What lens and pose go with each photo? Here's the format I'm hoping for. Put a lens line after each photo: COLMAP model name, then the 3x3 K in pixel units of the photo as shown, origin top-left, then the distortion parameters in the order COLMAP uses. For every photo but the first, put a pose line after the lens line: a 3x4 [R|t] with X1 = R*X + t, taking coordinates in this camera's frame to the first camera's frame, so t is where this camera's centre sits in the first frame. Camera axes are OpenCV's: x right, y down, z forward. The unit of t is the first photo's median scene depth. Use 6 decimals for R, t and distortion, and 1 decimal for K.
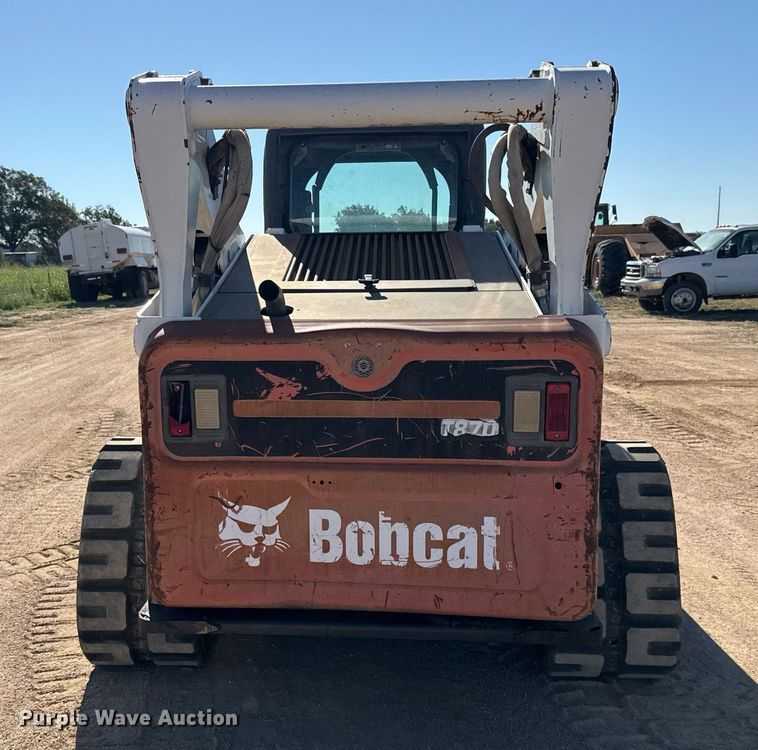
lens RADIAL K [[886.4, 0, 320.5], [0, 886.4, 404.9], [0, 0, 1]] dist [0.213305, -0.470897]
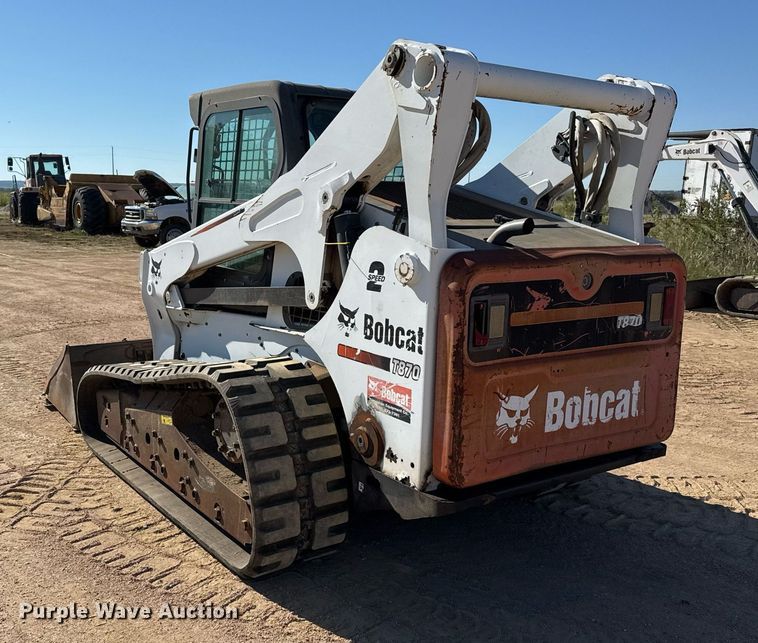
lens RADIAL K [[757.5, 0, 318.4], [0, 757.5, 331.5], [0, 0, 1]] dist [0.176391, -0.338593]
pose [[0.786538, -0.078557, 0.612525, -0.970976], [0.075313, 0.996674, 0.031115, -0.033764], [-0.612932, 0.021658, 0.789839, 0.309163]]
